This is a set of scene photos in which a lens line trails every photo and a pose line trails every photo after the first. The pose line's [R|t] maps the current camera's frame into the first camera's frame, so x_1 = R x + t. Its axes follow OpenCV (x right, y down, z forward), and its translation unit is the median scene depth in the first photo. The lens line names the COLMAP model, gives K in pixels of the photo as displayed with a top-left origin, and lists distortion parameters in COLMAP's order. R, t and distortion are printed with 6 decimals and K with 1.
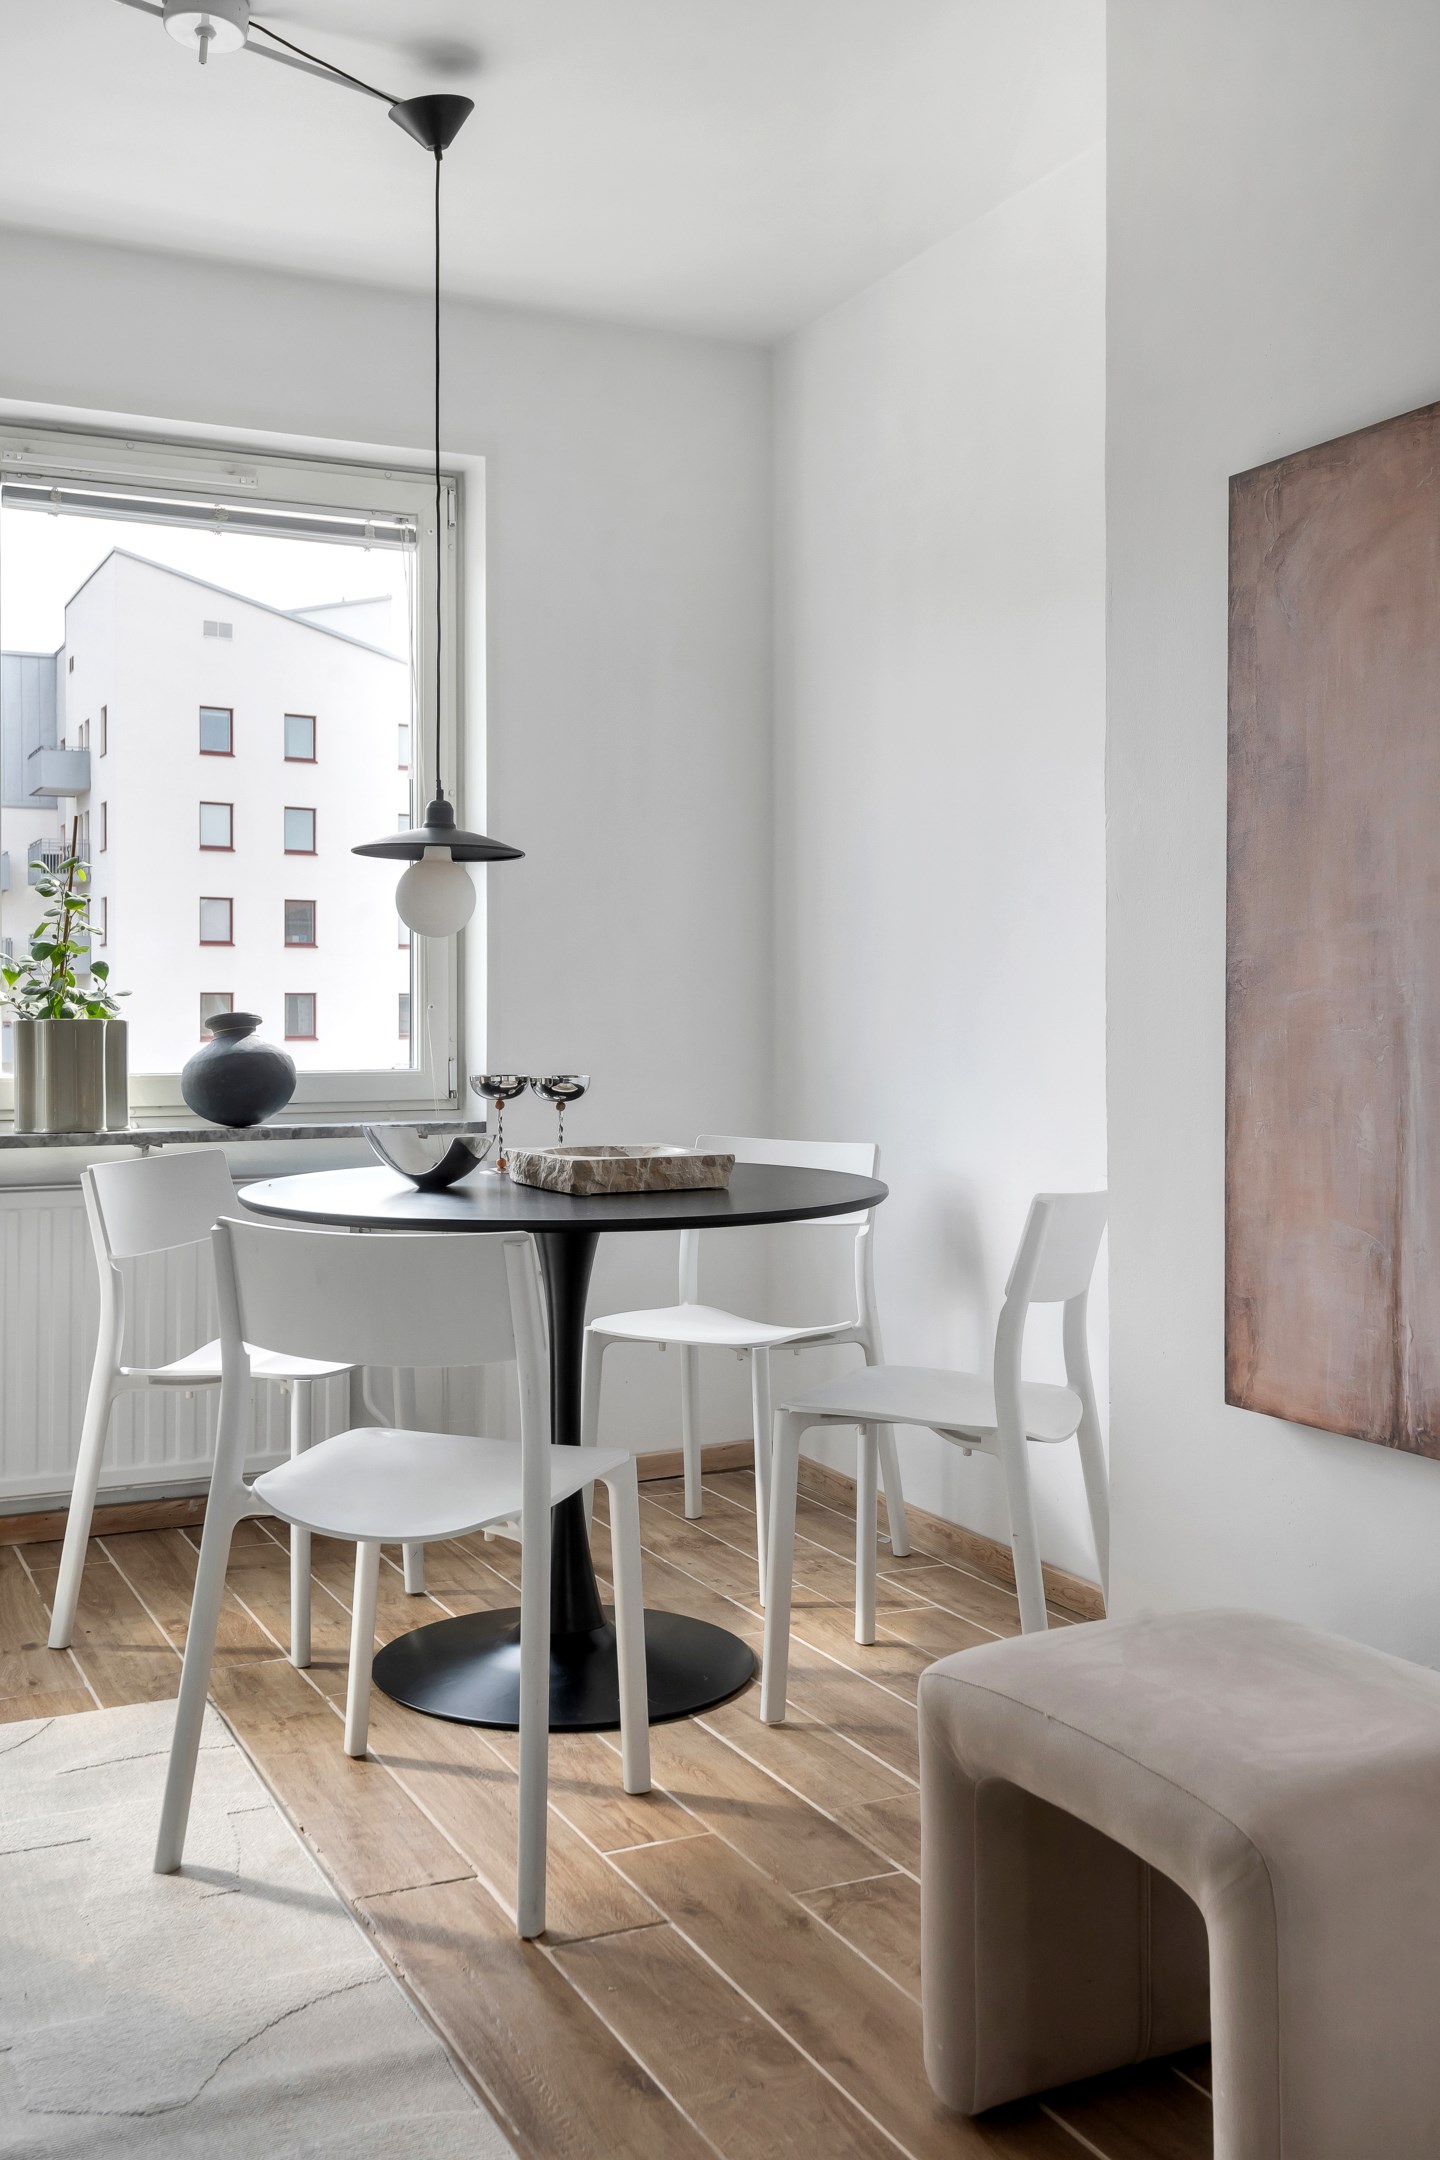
lens RADIAL K [[2346.8, 0, 720.4], [0, 2346.8, 988.3], [0, 0, 1]] dist [-0.000796, 0.000108]
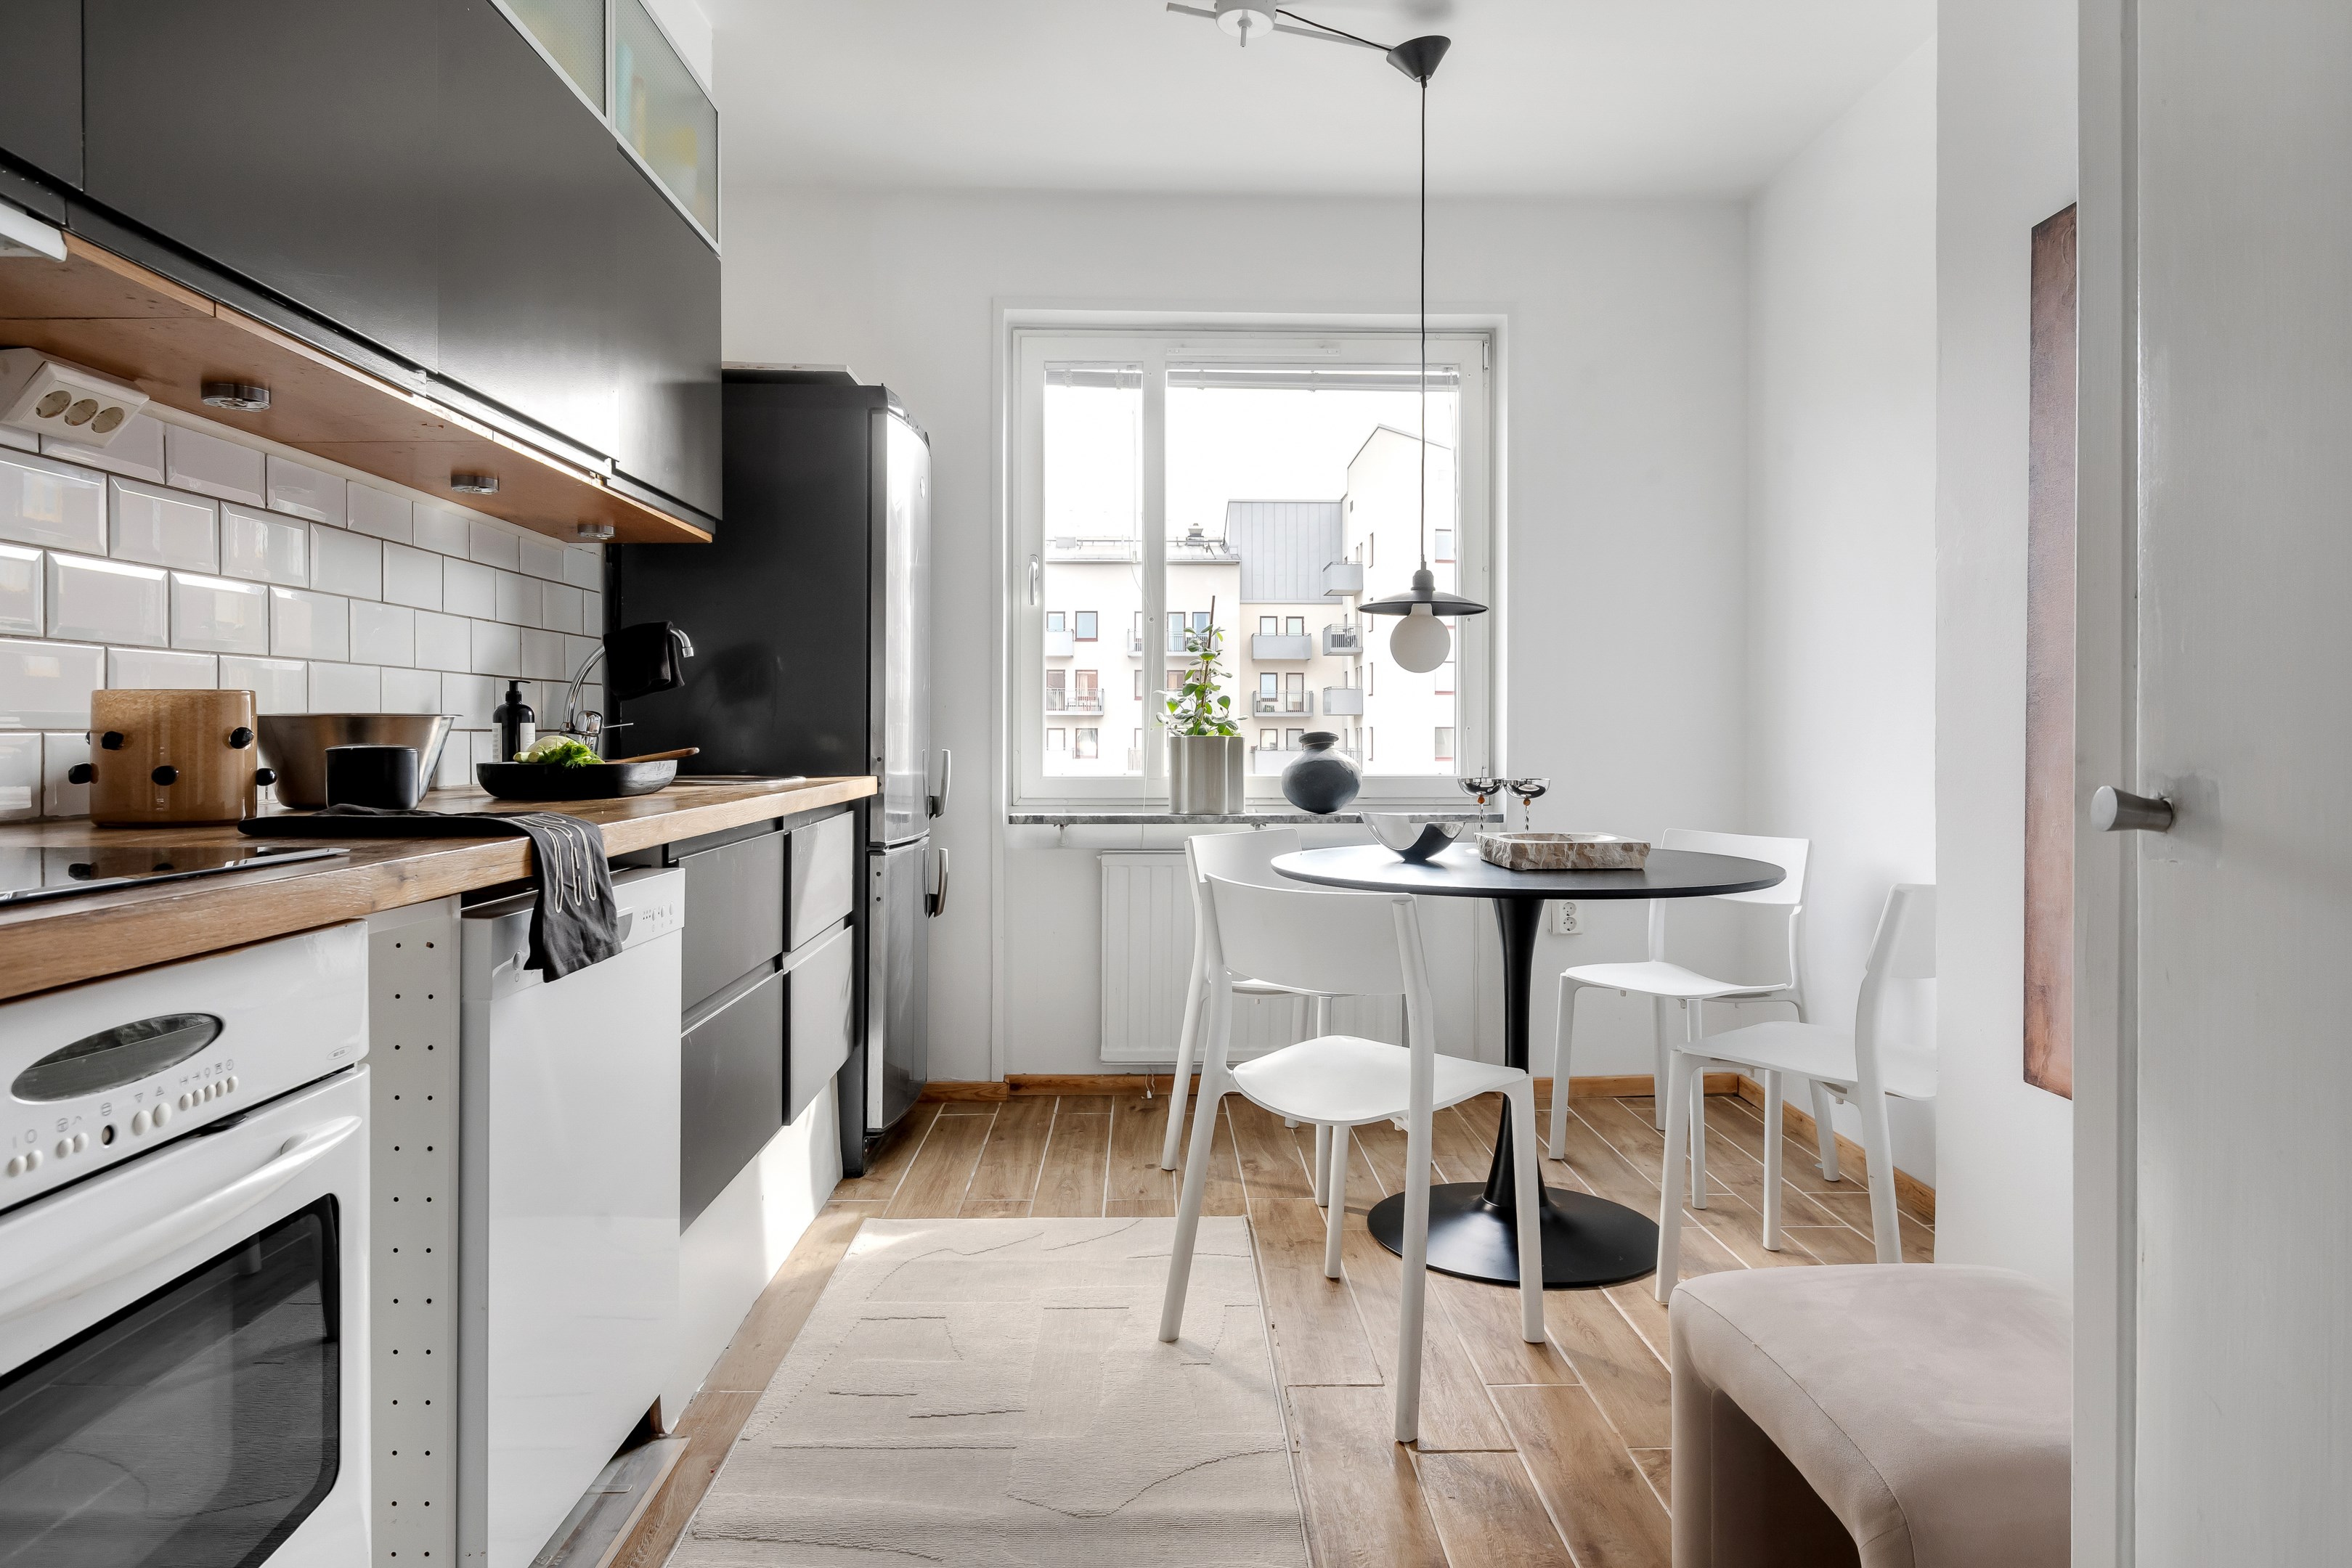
lens RADIAL K [[1566.7, 0, 1180.1], [0, 1566.7, 742.2], [0, 0, 1]] dist [0.000133, -0.003921]
pose [[0.892869, 0.002652, -0.450310, 0.159303], [-0.000419, 0.999987, 0.005057, 0.013485], [0.450317, -0.004327, 0.892858, 0.146155]]
